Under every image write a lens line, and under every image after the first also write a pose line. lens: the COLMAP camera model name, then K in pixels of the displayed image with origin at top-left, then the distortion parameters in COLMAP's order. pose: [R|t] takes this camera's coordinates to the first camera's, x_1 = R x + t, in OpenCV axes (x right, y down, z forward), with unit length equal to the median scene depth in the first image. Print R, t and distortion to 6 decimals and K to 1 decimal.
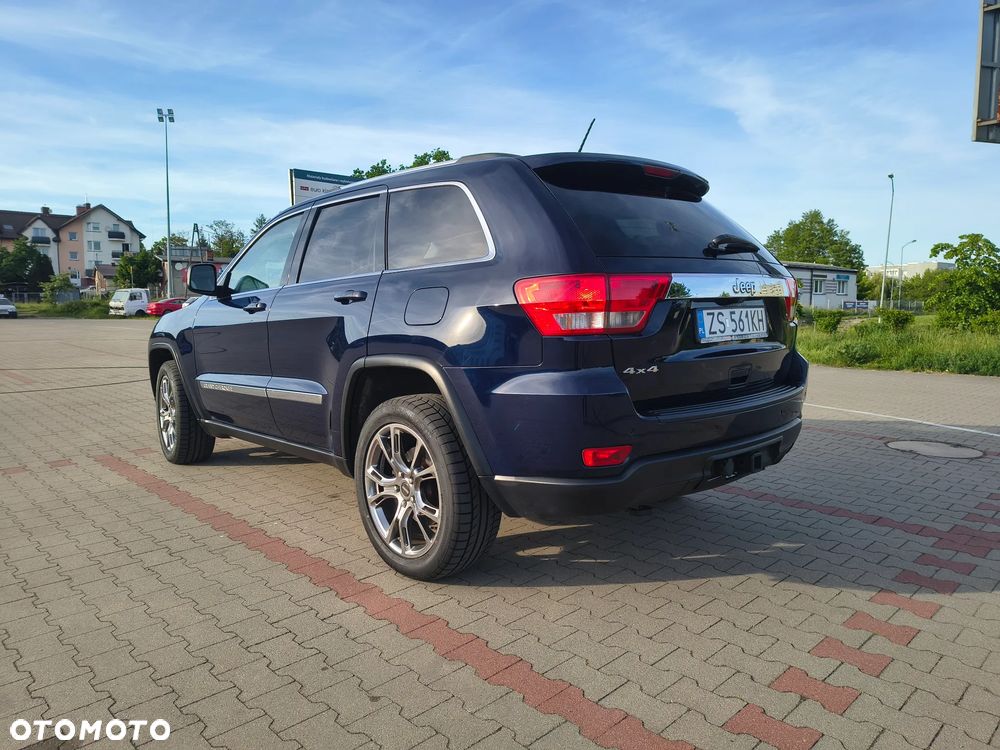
lens RADIAL K [[683.7, 0, 485.5], [0, 683.7, 370.3], [0, 0, 1]] dist [0.042719, -0.044802]
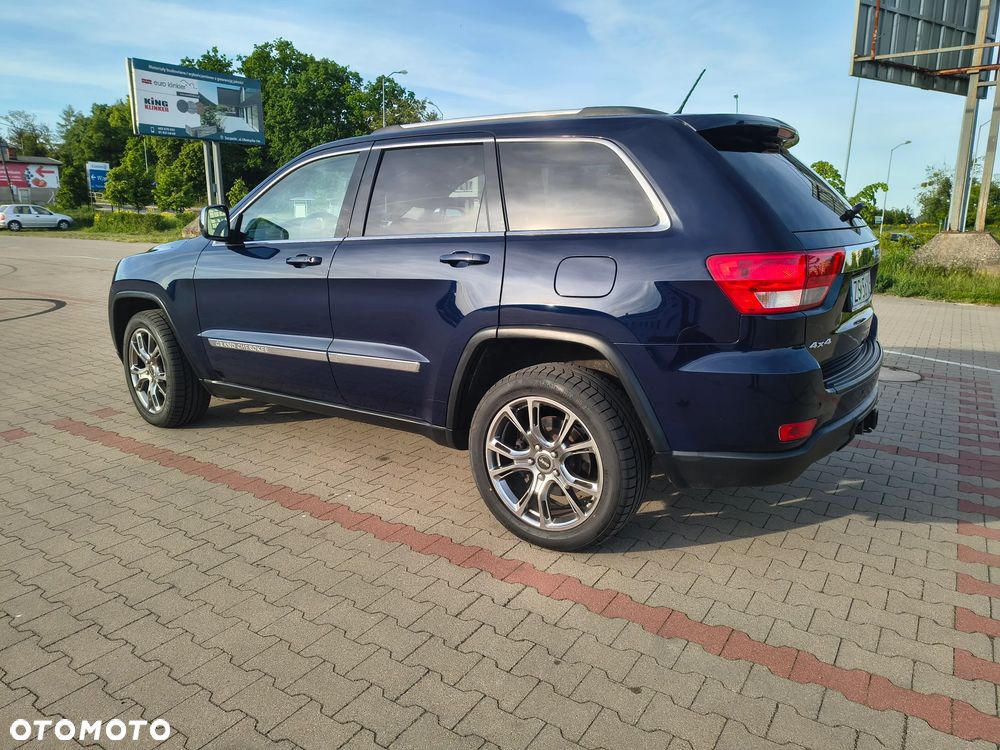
lens RADIAL K [[686.0, 0, 497.9], [0, 686.0, 362.4], [0, 0, 1]] dist [0.048806, -0.064549]
pose [[0.974274, -0.038650, 0.222029, -0.334328], [0.012505, 0.992938, 0.117975, -0.071518], [-0.225021, -0.112163, 0.967877, 0.071415]]
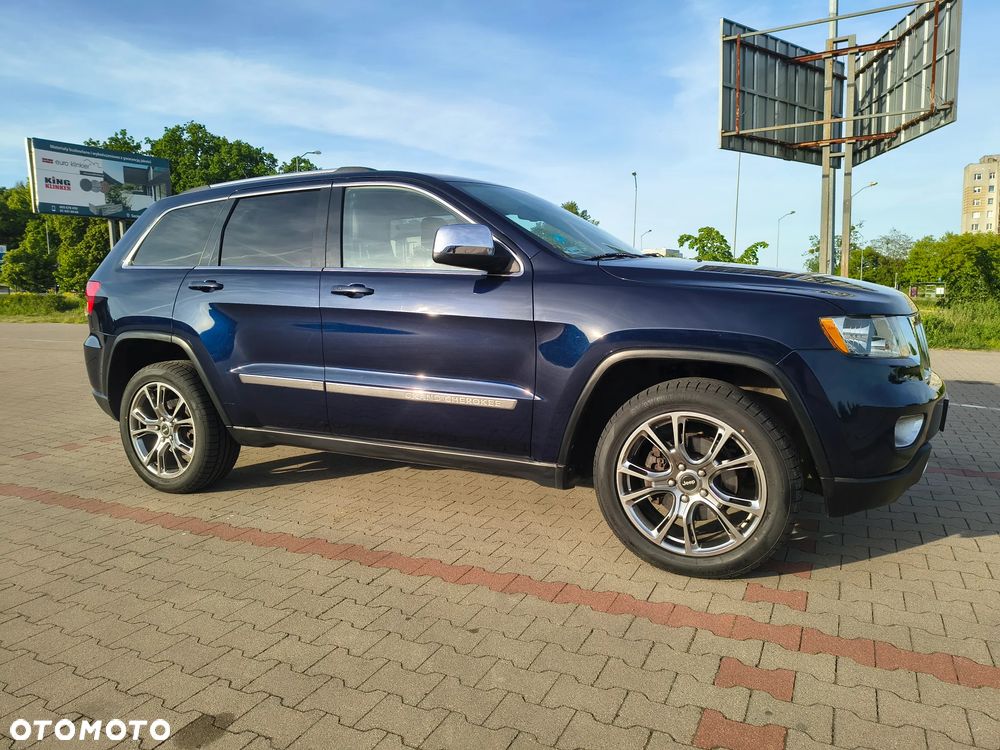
lens RADIAL K [[685.1, 0, 498.5], [0, 685.1, 367.2], [0, 0, 1]] dist [0.049514, -0.058219]
pose [[0.942177, -0.054001, 0.330737, -0.283246], [0.048819, 0.998520, 0.023962, 0.007713], [-0.331542, -0.006430, 0.943419, -0.054036]]
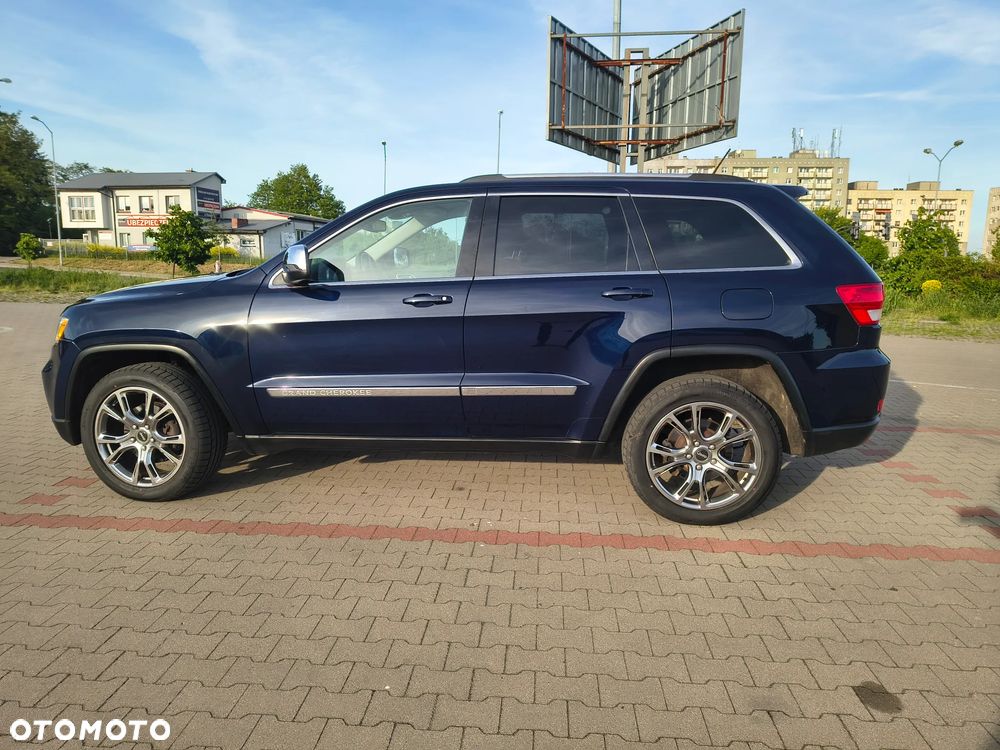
lens RADIAL K [[684.6, 0, 495.9], [0, 684.6, 372.2], [0, 0, 1]] dist [0.056131, -0.064795]
pose [[0.739871, -0.100383, 0.665217, -1.000091], [0.048448, 0.994188, 0.096141, -0.089567], [-0.671002, -0.038903, 0.740435, 0.300573]]
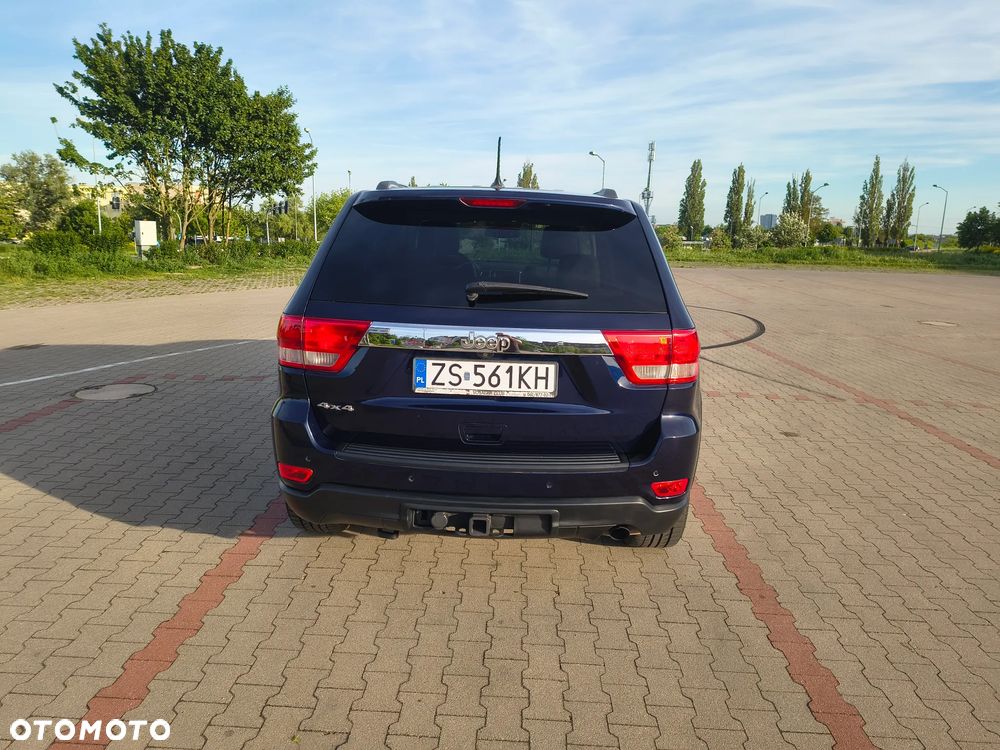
lens RADIAL K [[684.6, 0, 495.9], [0, 684.6, 372.2], [0, 0, 1]] dist [0.056131, -0.064795]
pose [[-0.706433, -0.165342, 0.688197, -0.954444], [0.041267, 0.961055, 0.273258, -0.333753], [-0.706576, 0.221439, -0.672098, 2.112781]]
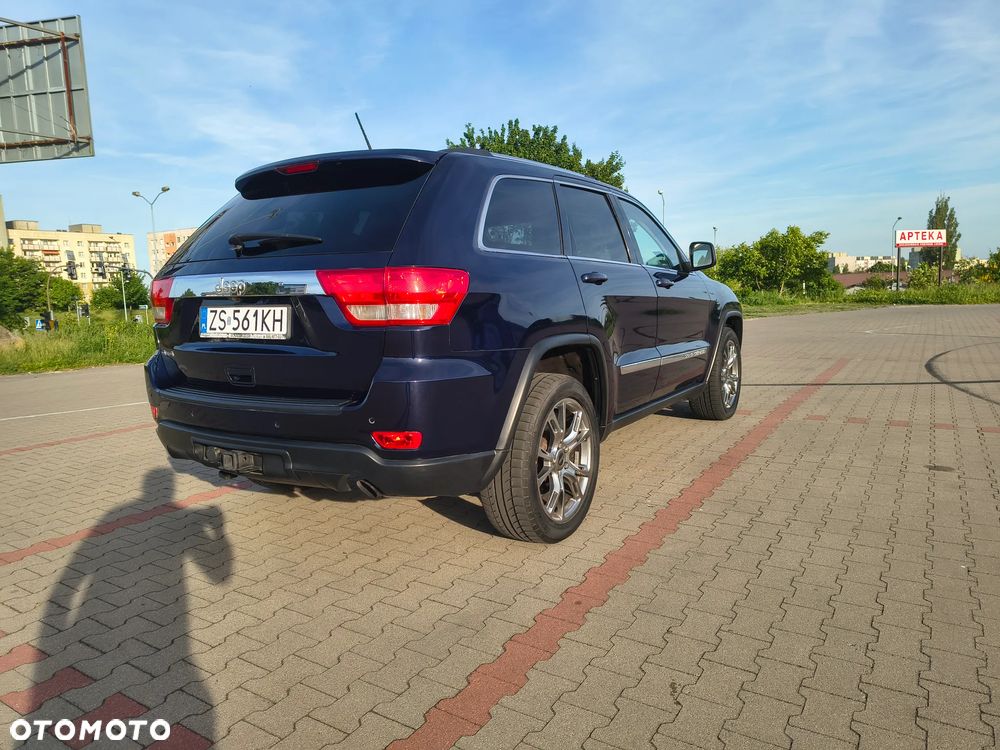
lens RADIAL K [[684.6, 0, 495.9], [0, 684.6, 372.2], [0, 0, 1]] dist [0.056131, -0.064795]
pose [[-0.244262, -0.107004, 0.963787, -1.295133], [0.126434, 0.981895, 0.141058, -0.142753], [-0.961431, 0.156311, -0.226310, 1.524387]]
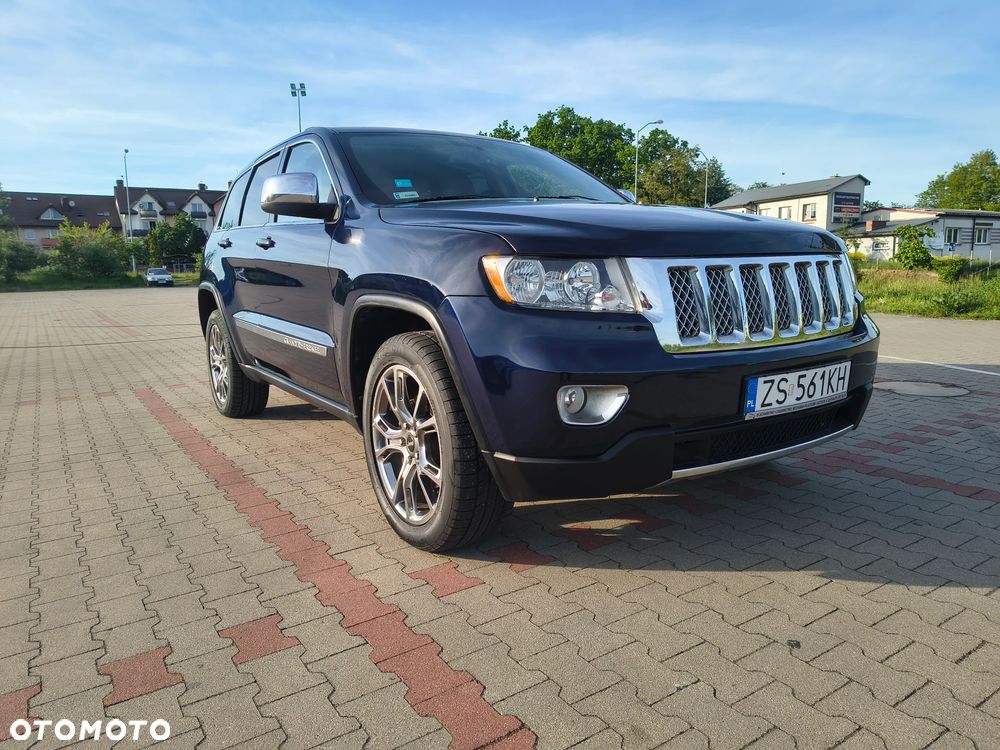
lens RADIAL K [[684.6, 0, 495.9], [0, 684.6, 372.2], [0, 0, 1]] dist [0.056131, -0.064795]
pose [[0.984741, 0.005171, -0.173949, 0.382323], [0.004438, 0.998487, 0.054807, 0.054620], [0.173970, -0.054742, 0.983228, -0.073025]]
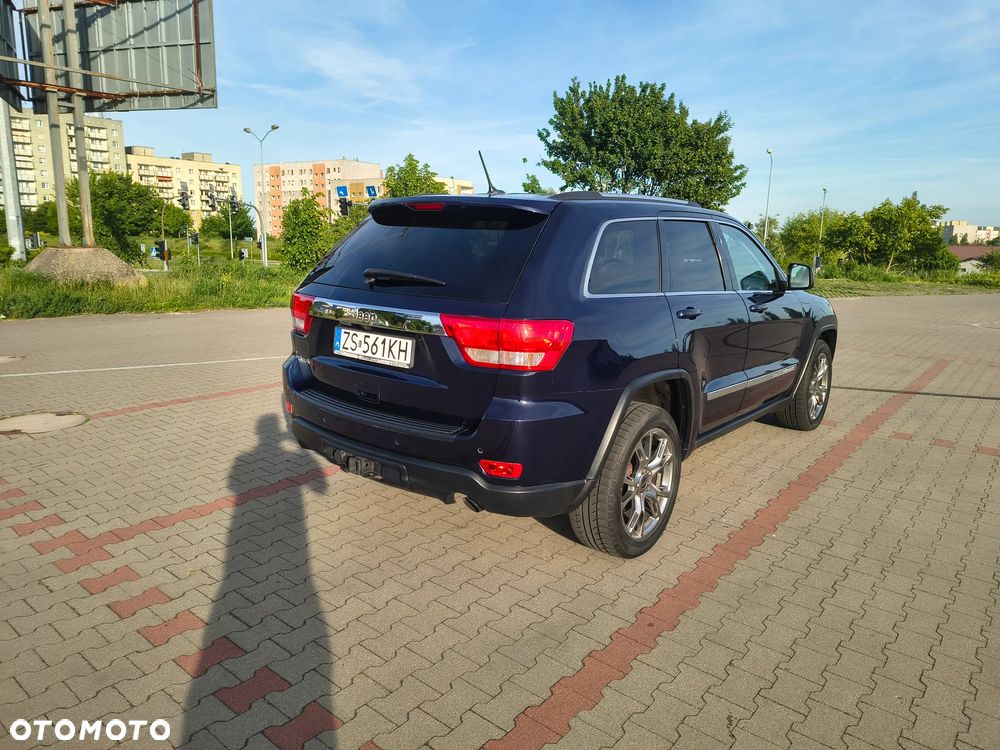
lens RADIAL K [[689.7, 0, 512.2], [0, 689.7, 359.8], [0, 0, 1]] dist [0.010632, -0.005337]
pose [[-0.138887, -0.177629, 0.974248, -1.362095], [0.070807, 0.979483, 0.188678, -0.267555], [-0.987774, 0.095189, -0.123460, 1.548508]]
